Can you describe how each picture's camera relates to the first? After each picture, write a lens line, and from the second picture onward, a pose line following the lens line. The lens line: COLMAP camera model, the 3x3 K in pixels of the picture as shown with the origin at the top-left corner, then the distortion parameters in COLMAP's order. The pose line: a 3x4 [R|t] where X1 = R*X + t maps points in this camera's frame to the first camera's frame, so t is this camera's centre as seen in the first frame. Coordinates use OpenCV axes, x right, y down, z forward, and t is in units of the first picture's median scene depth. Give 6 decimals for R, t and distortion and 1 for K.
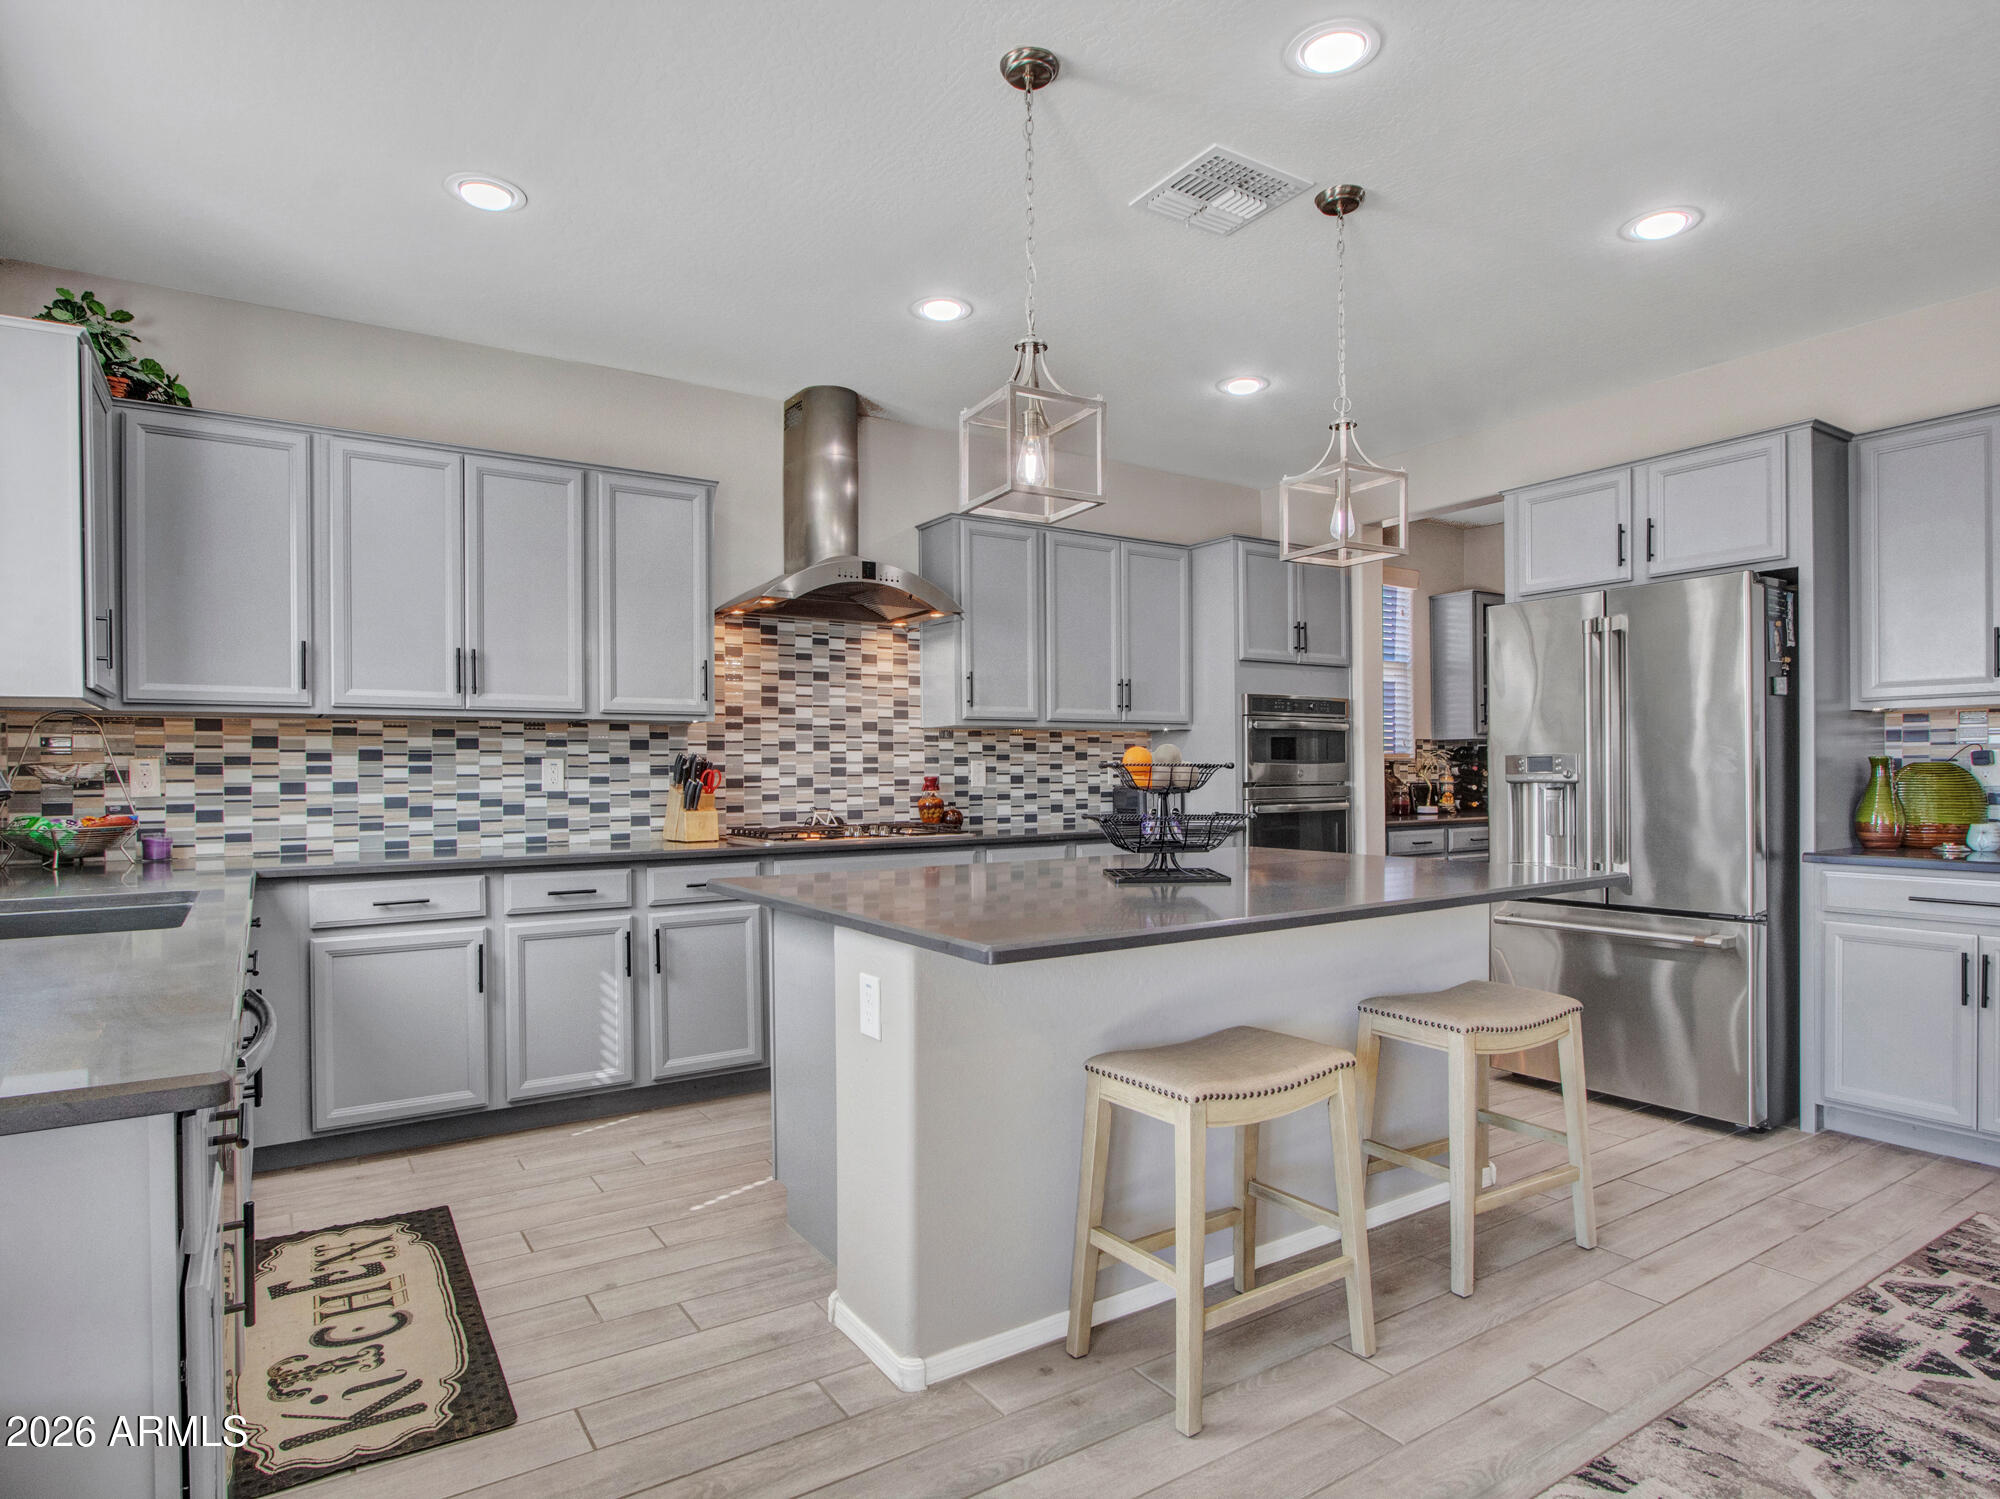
lens RADIAL K [[1151.4, 0, 1010.0], [0, 1151.4, 755.1], [0, 0, 1]] dist [-0.025453, 0.000298]
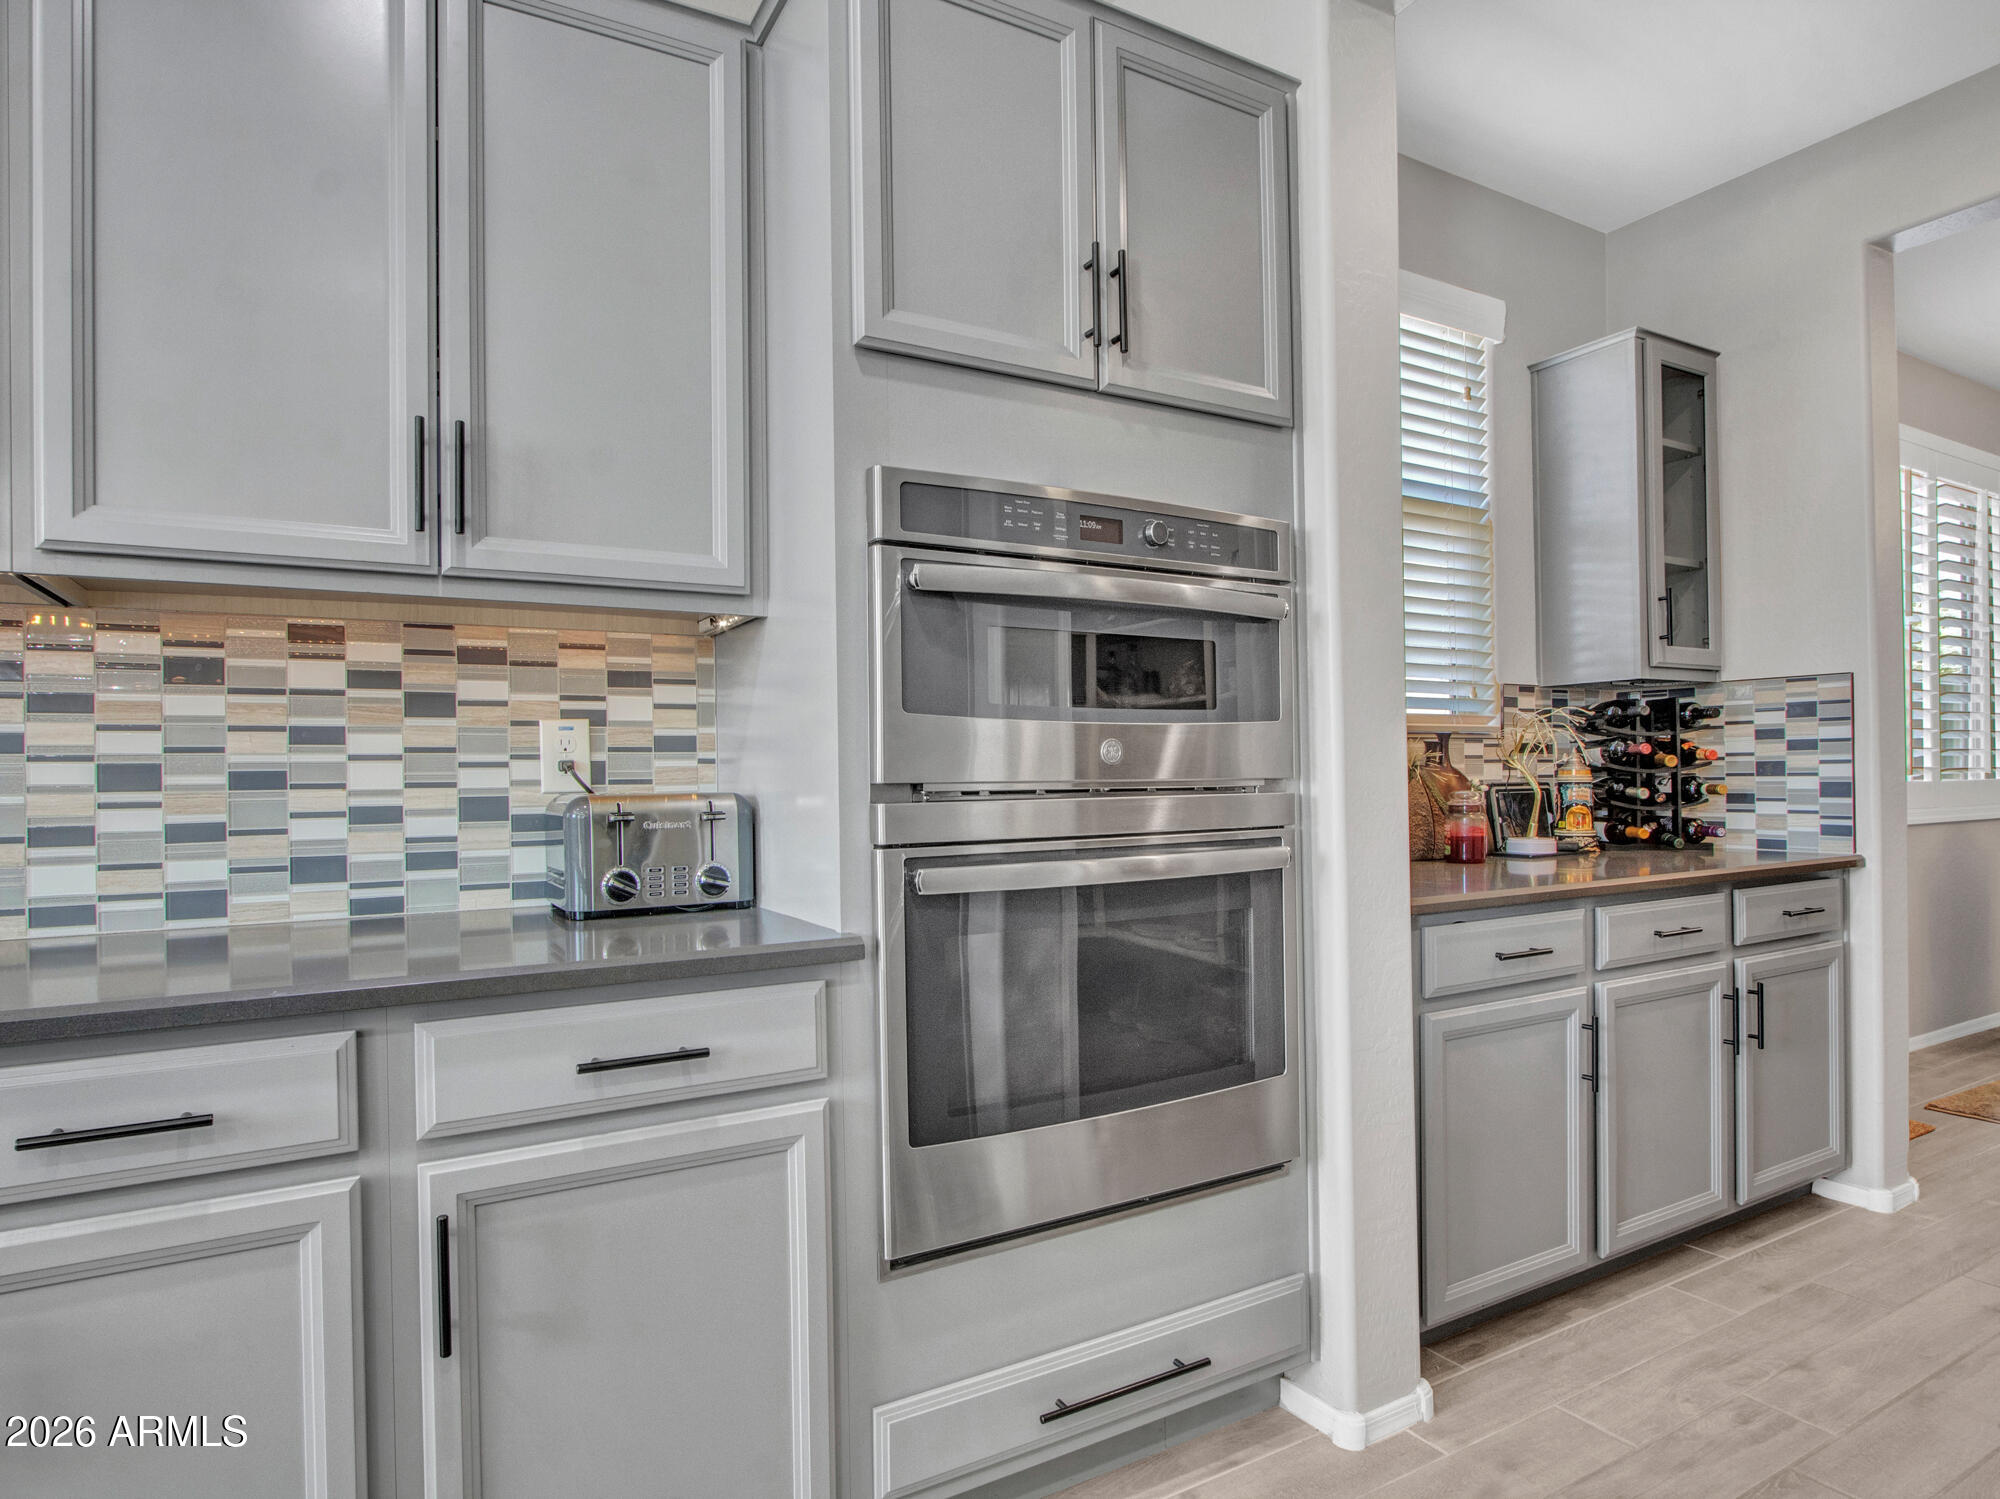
lens RADIAL K [[1151.4, 0, 996.4], [0, 1151.4, 760.1], [0, 0, 1]] dist [-0.025453, 0.000298]
pose [[0.997243, -0.006912, -0.073886, 0.271542], [0.006956, 0.999976, 0.000348, 0.019532], [0.073882, -0.000861, 0.997267, 0.771795]]
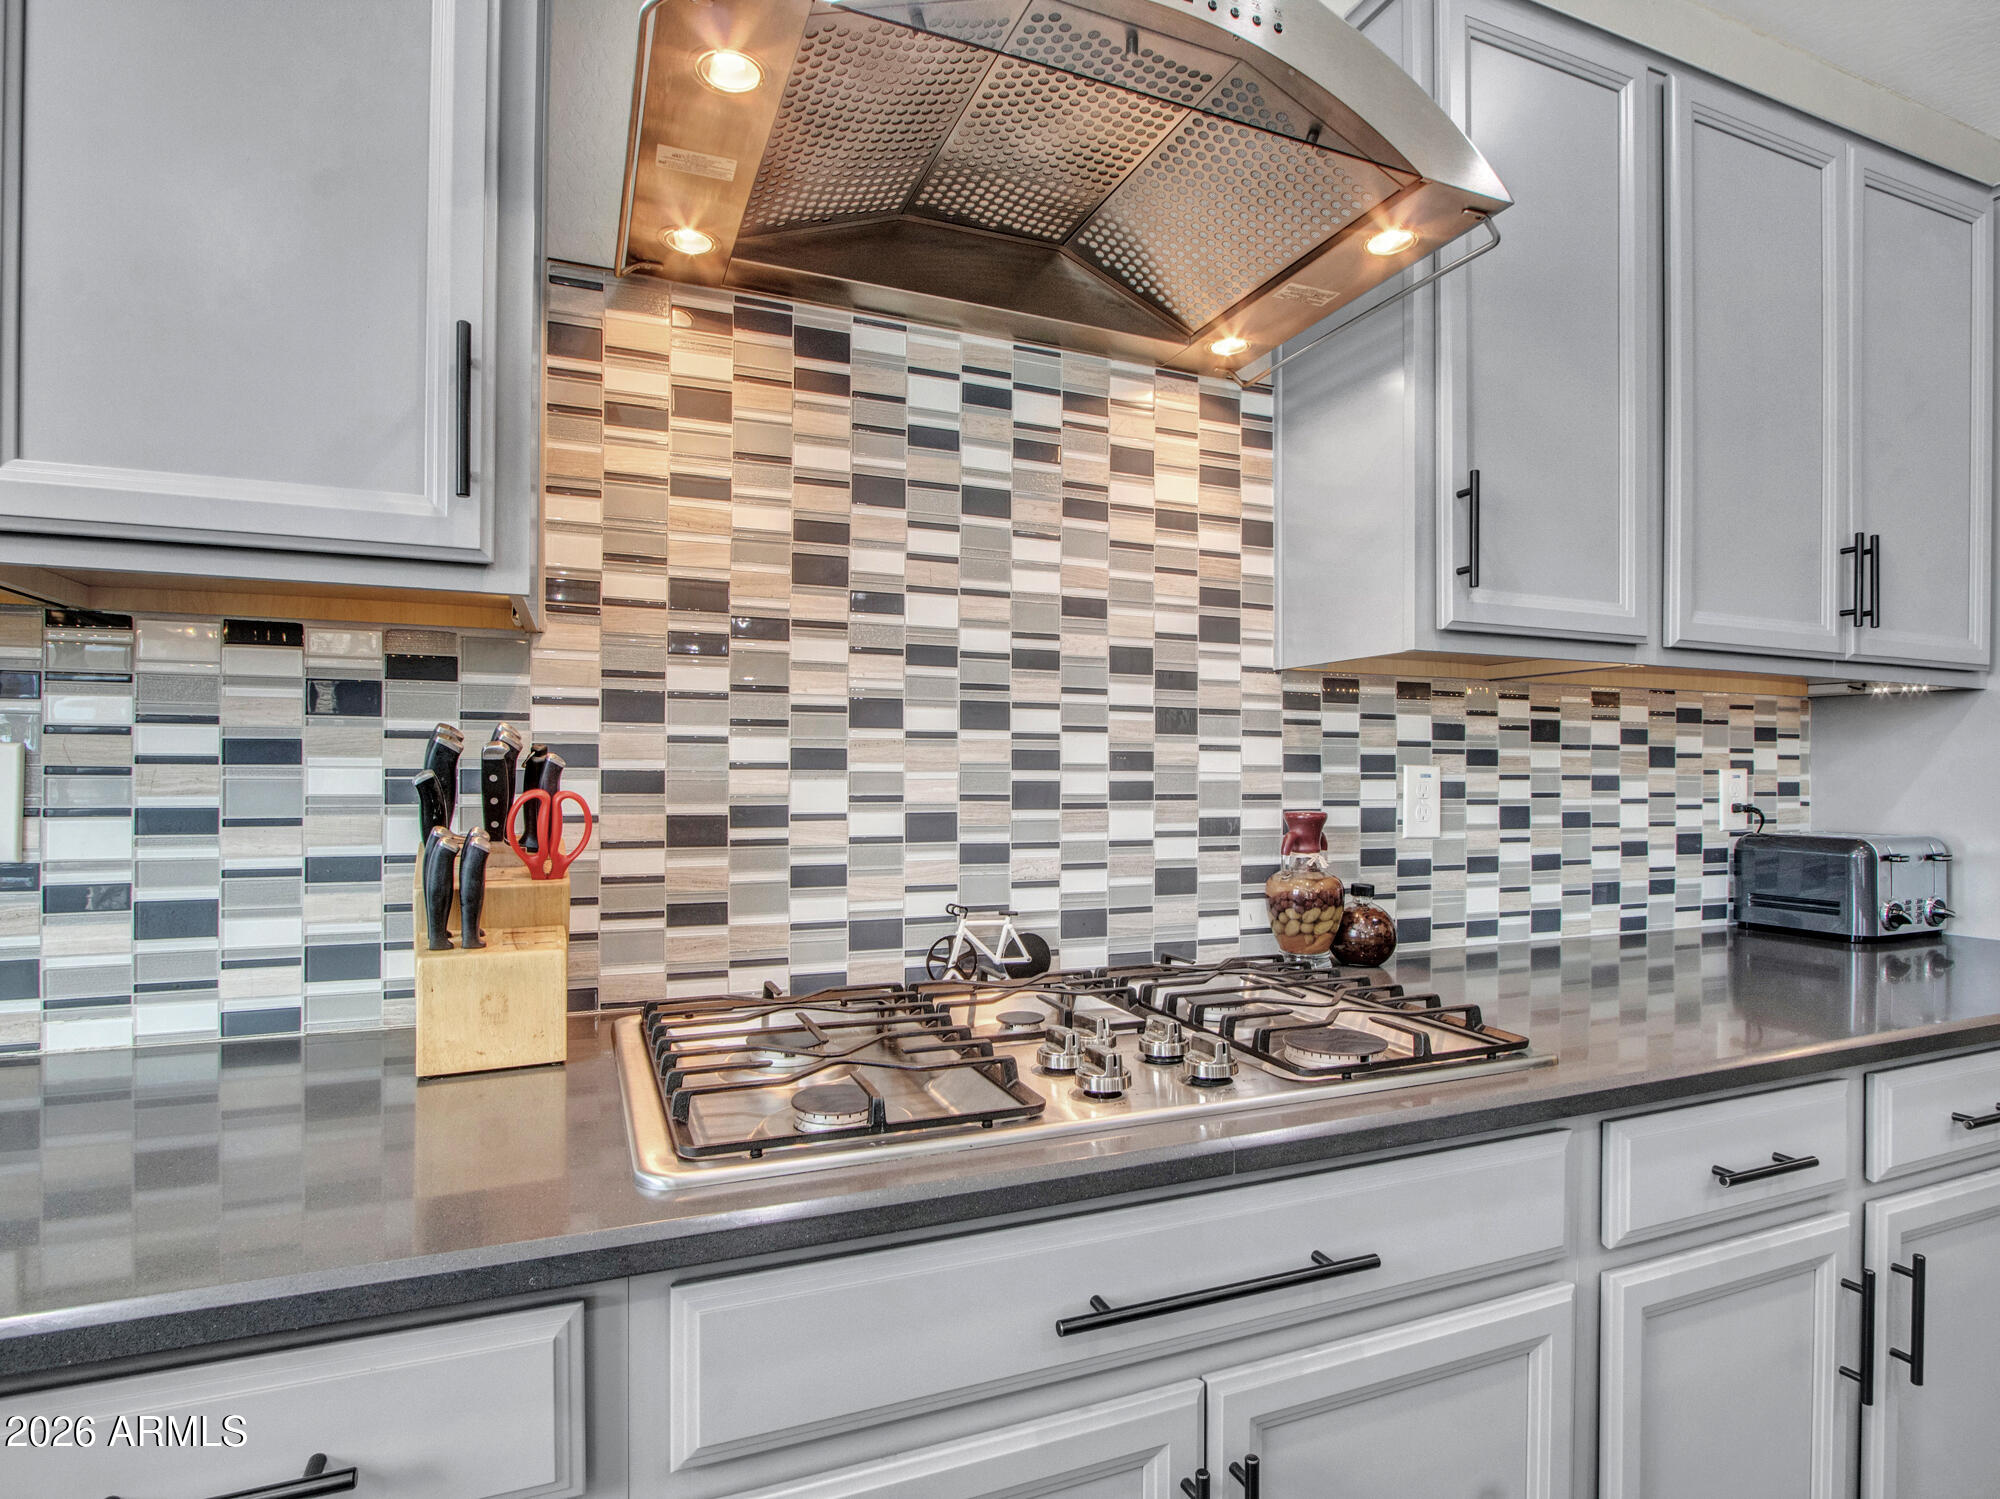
lens RADIAL K [[1151.4, 0, 1009.4], [0, 1151.4, 759.5], [0, 0, 1]] dist [-0.025453, 0.000298]
pose [[0.981893, 0.013890, -0.188925, -0.090549], [-0.012796, 0.999894, 0.007011, 0.002172], [0.189002, -0.004466, 0.981966, 0.647439]]
